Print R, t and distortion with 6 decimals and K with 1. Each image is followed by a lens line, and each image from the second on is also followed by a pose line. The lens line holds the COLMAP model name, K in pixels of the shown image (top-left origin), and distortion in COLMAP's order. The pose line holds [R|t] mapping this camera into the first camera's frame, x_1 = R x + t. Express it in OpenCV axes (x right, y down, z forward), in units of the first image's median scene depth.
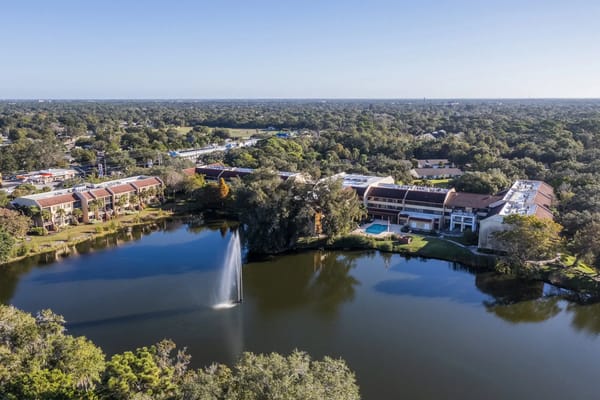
lens RADIAL K [[486.6, 0, 300.0], [0, 486.6, 200.0], [0, 0, 1]] dist [-0.004439, -0.000236]
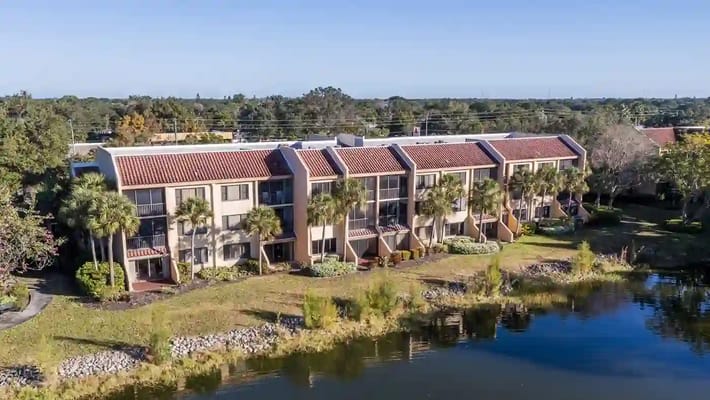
lens RADIAL K [[591.2, 0, 355.0], [0, 591.2, 200.0], [0, 0, 1]] dist [-0.004947, -0.003894]
pose [[0.855574, 0.083838, -0.510847, -0.240435], [-0.106731, 0.994166, -0.015596, 0.013008], [0.506559, 0.067867, 0.859530, 0.695728]]
